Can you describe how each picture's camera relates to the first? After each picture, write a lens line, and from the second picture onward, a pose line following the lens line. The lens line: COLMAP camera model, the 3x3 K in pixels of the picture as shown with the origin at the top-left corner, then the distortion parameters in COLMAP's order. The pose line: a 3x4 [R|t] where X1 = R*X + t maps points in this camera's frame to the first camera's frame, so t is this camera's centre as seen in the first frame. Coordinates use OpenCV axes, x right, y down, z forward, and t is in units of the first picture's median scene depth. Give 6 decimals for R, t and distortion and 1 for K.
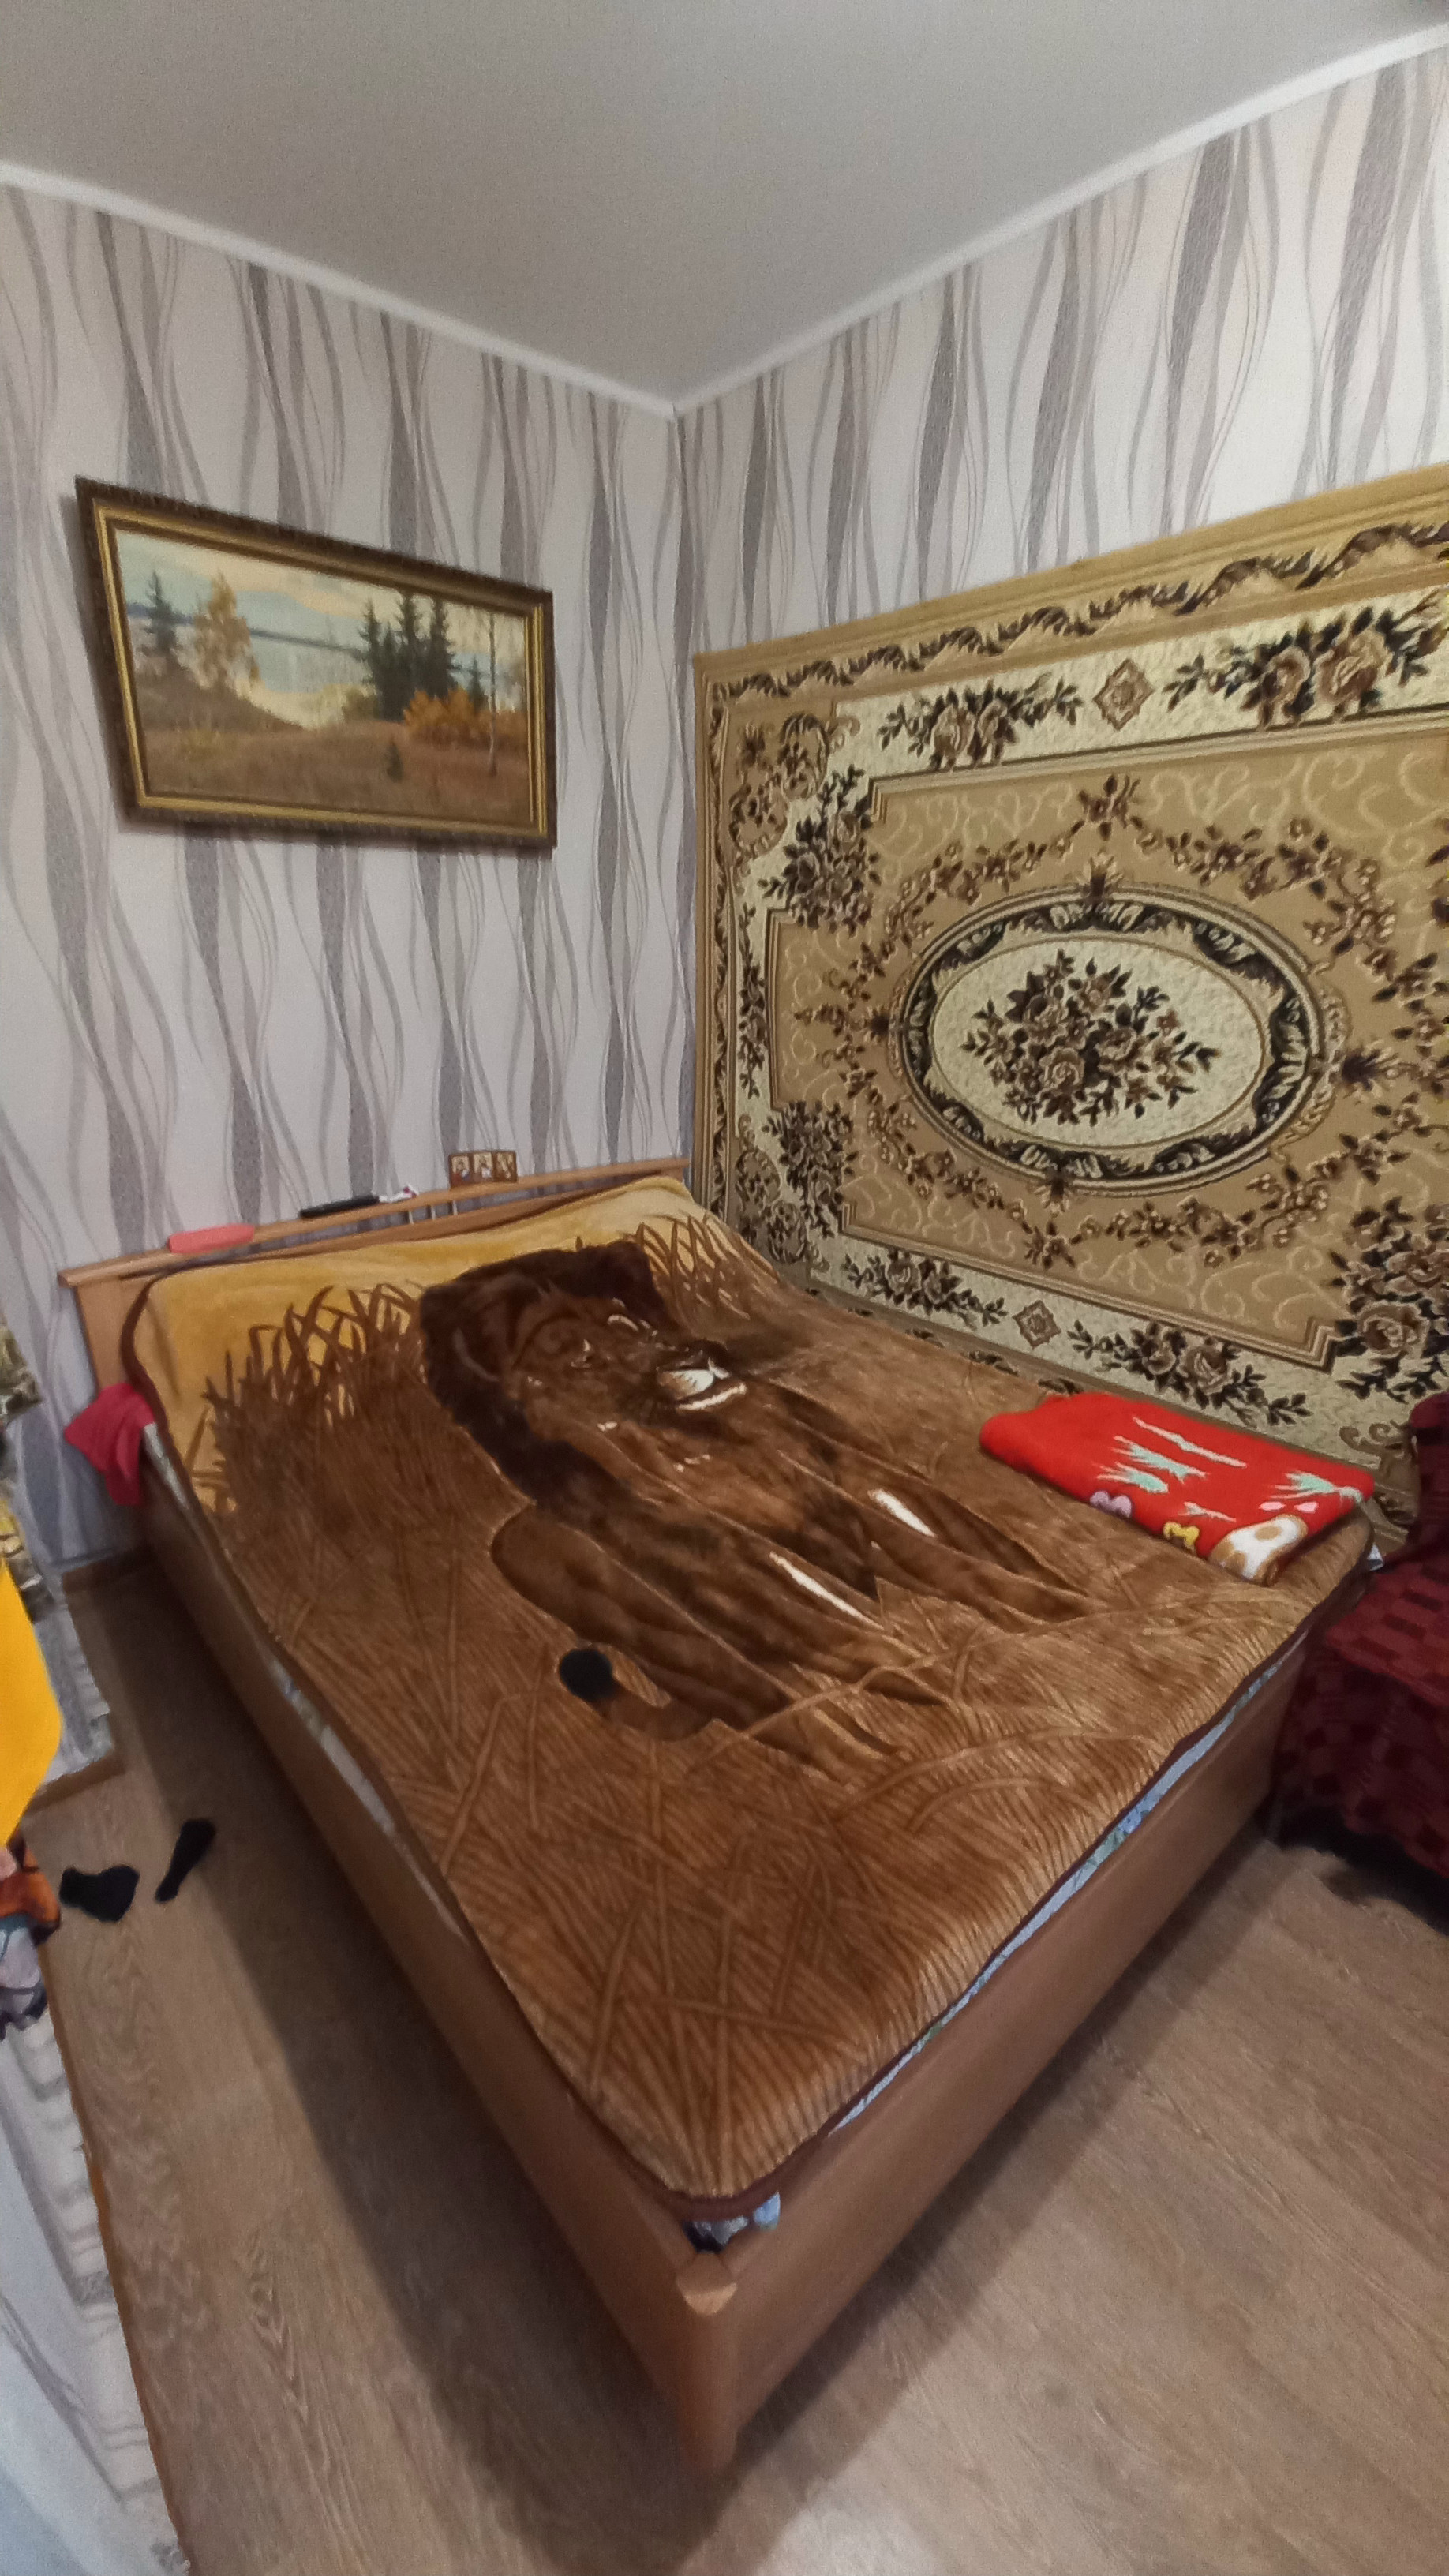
lens RADIAL K [[1003.0, 0, 697.7], [0, 1003.0, 1297.1], [0, 0, 1]] dist [0.004254, -0.006837]
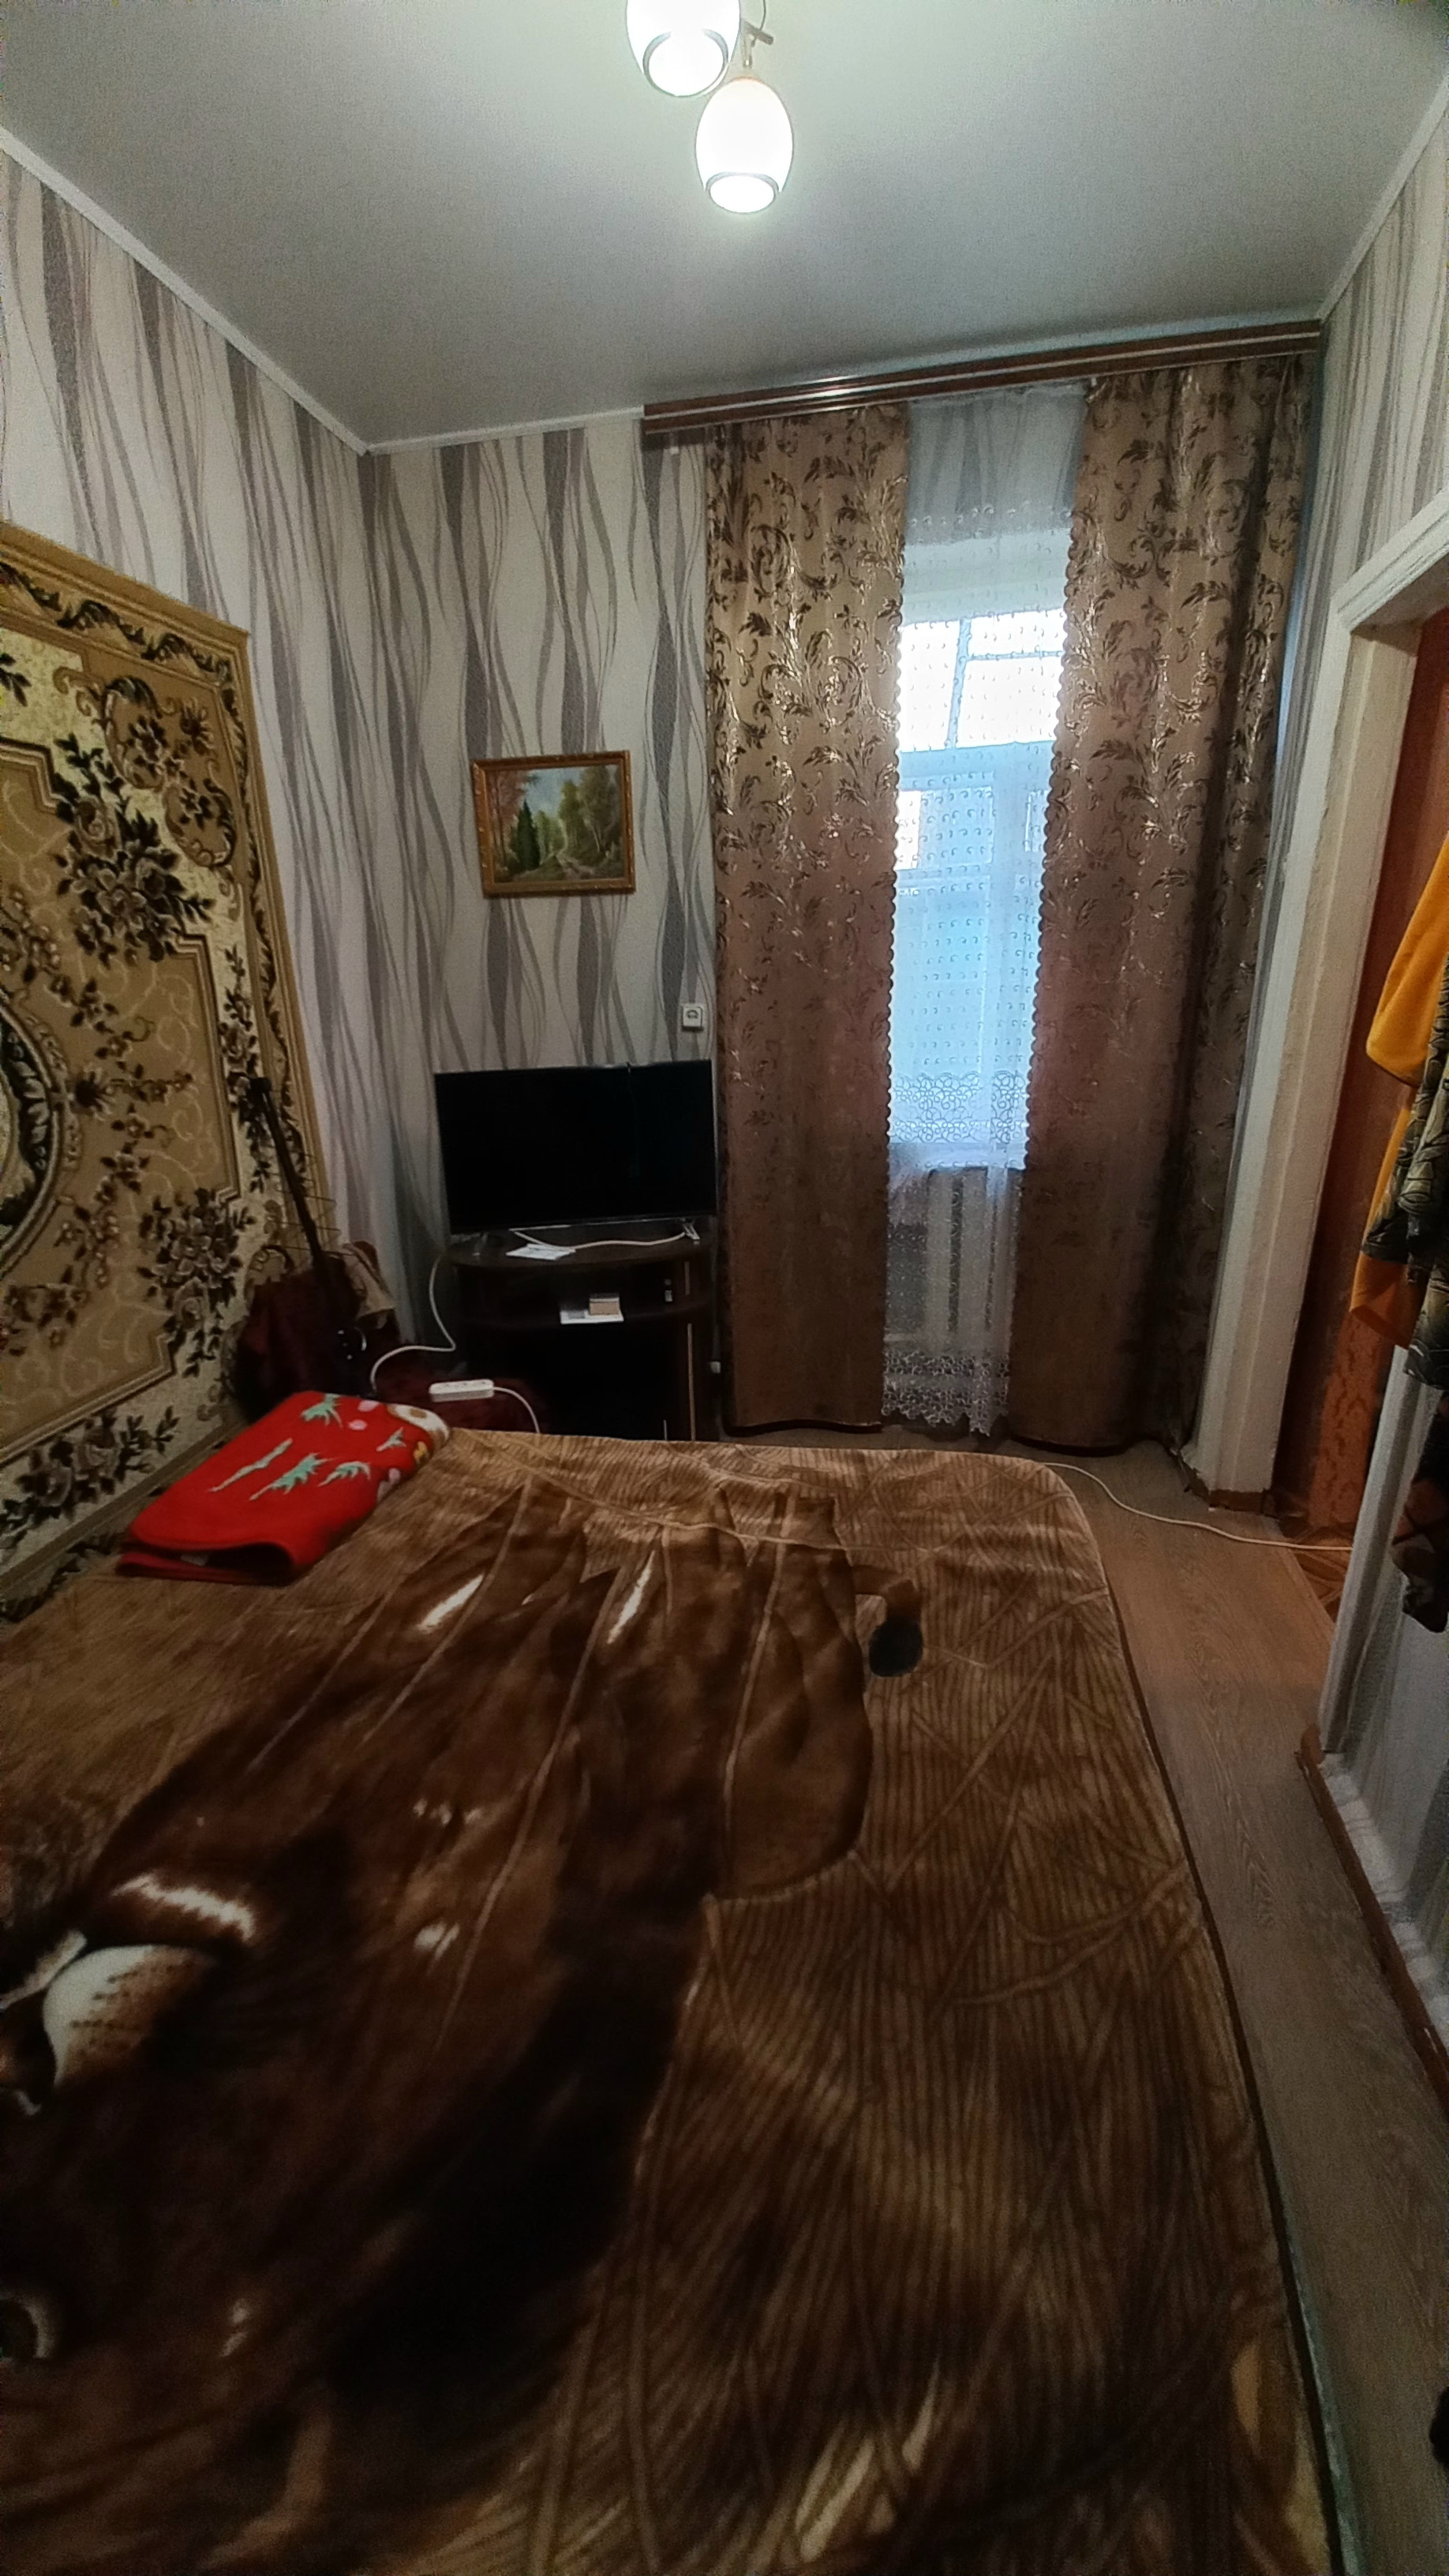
lens RADIAL K [[1003.0, 0, 681.6], [0, 1003.0, 1302.2], [0, 0, 1]] dist [0.004254, -0.006837]
pose [[-0.602510, -0.222395, 0.766500, -0.484916], [0.317898, 0.814047, 0.486075, -0.329031], [-0.732068, 0.536533, -0.419772, 1.012403]]
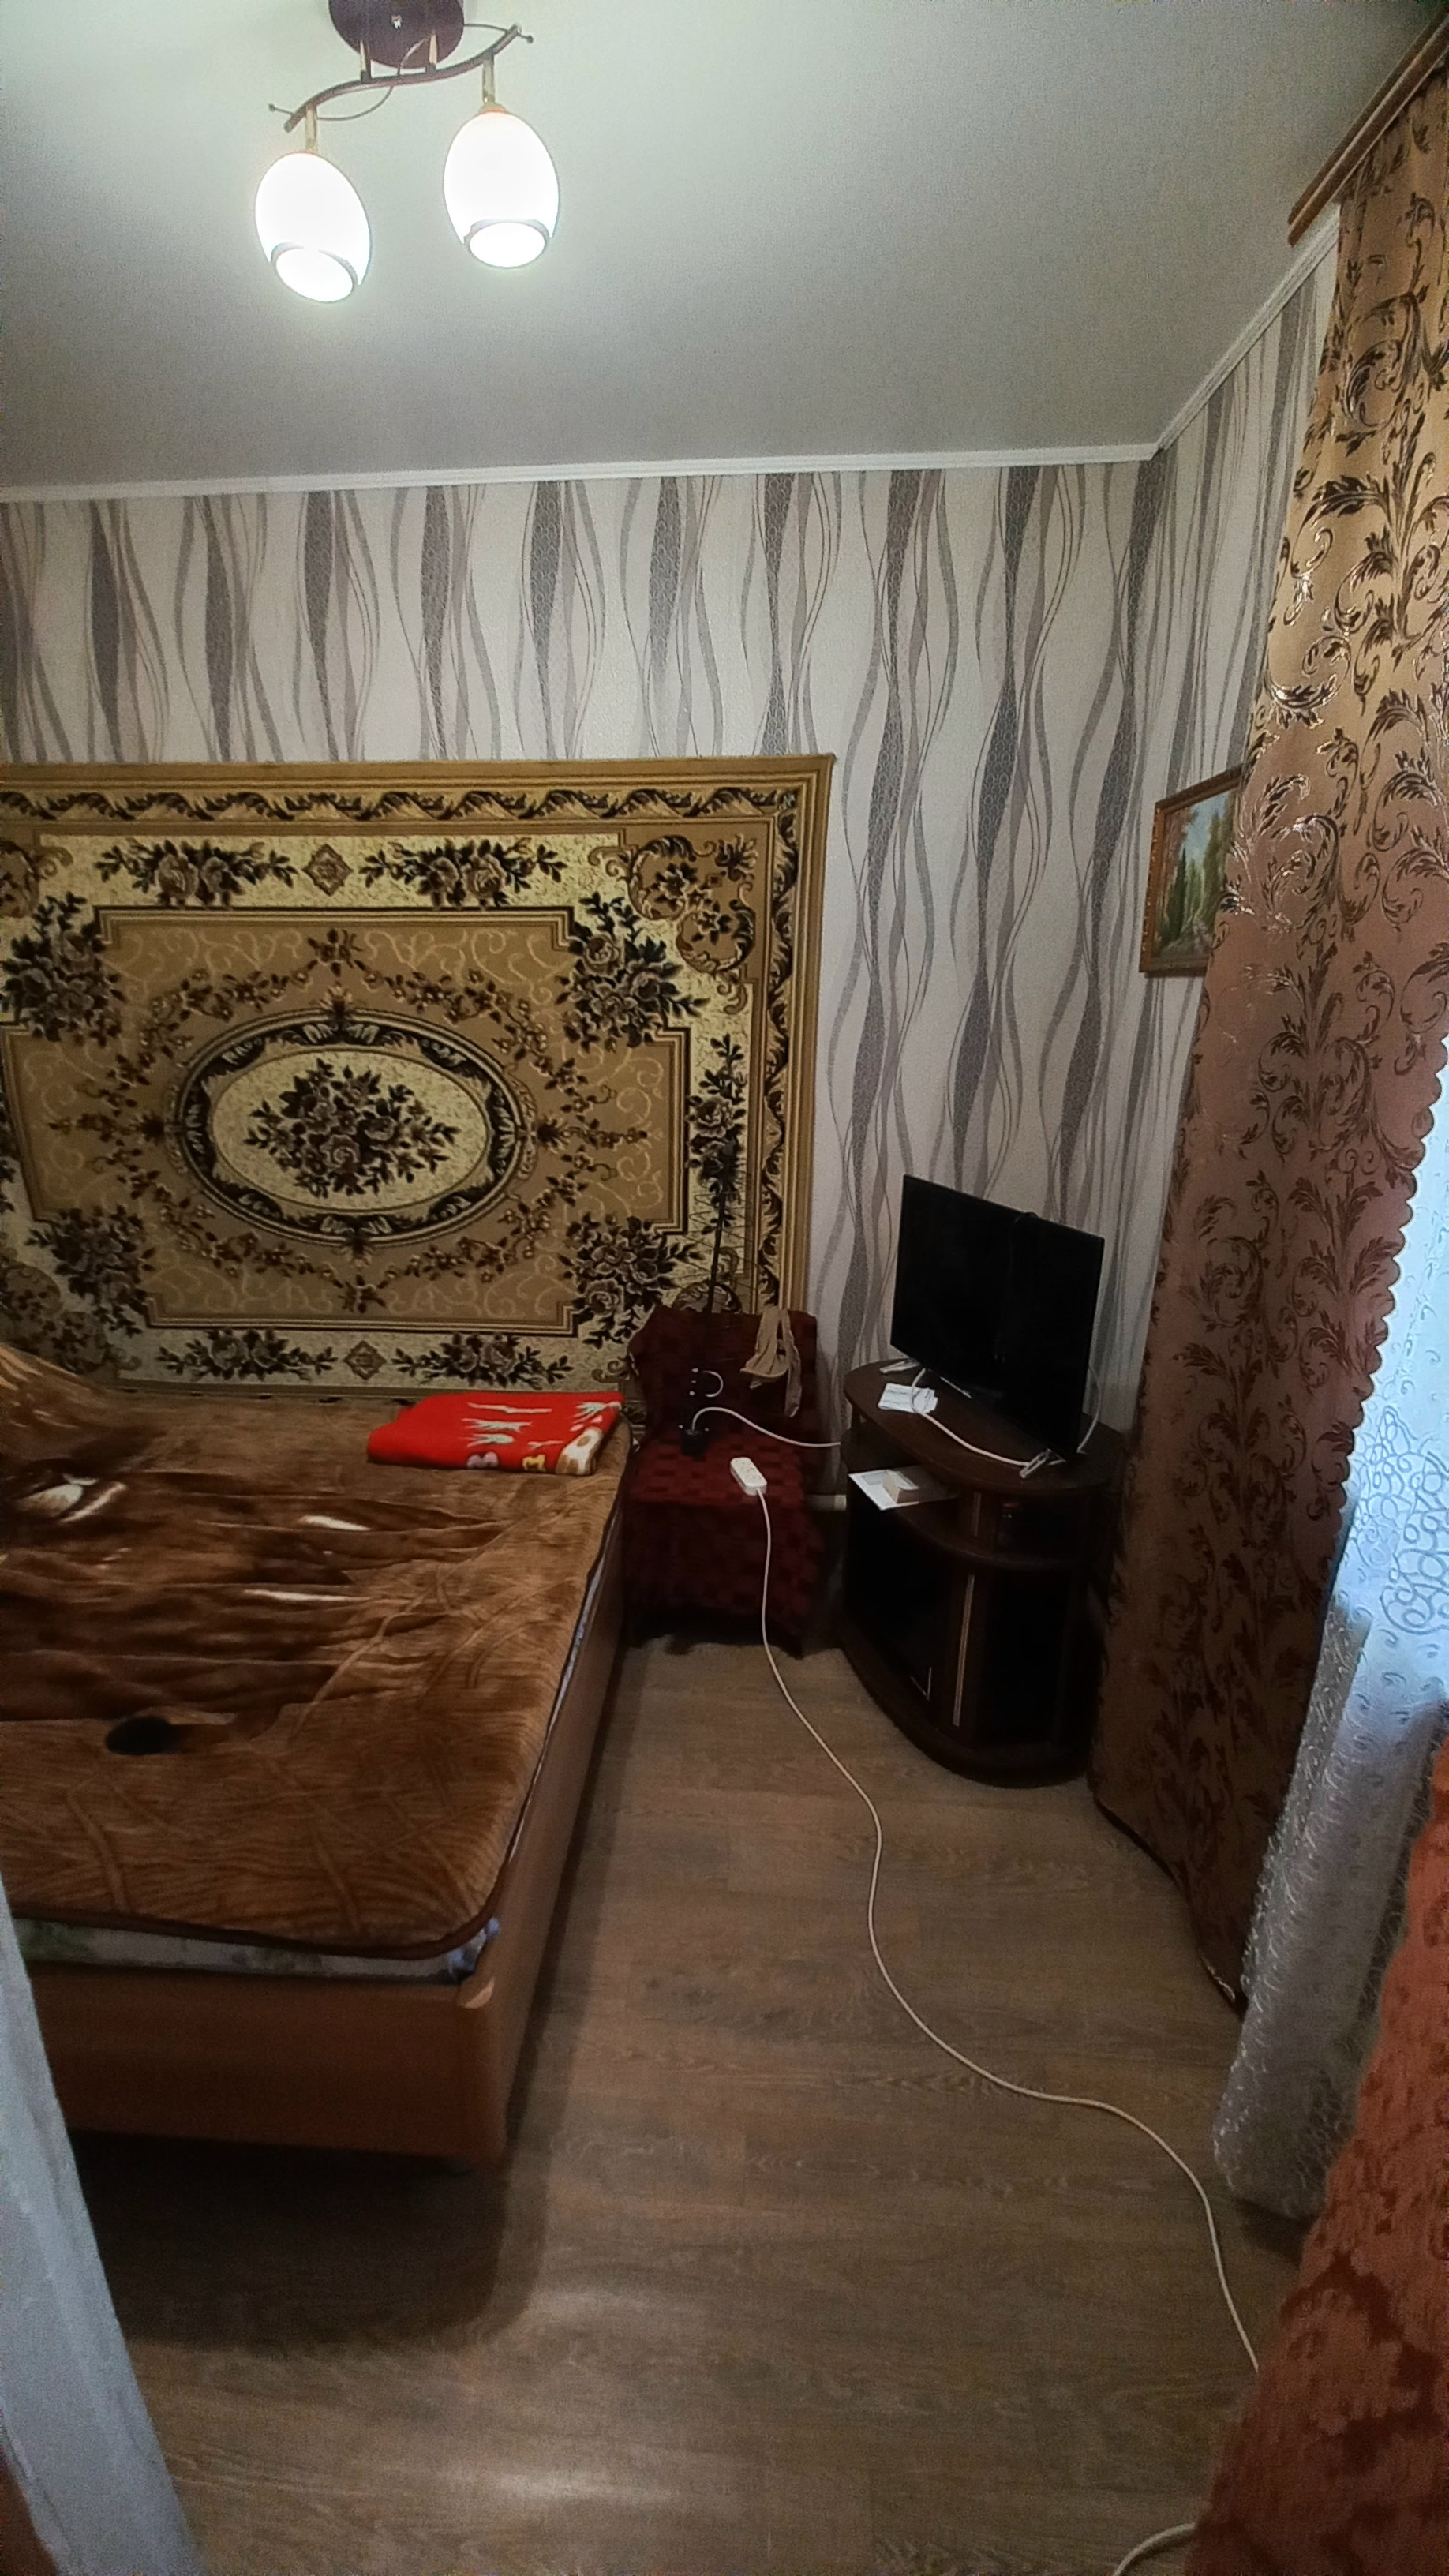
lens RADIAL K [[1003.0, 0, 687.8], [0, 1003.0, 1294.2], [0, 0, 1]] dist [0.004254, -0.006837]
pose [[0.697358, -0.187869, 0.691662, -0.259732], [0.244898, 0.969410, 0.016397, 0.031126], [-0.673585, 0.157952, 0.722035, -0.177114]]
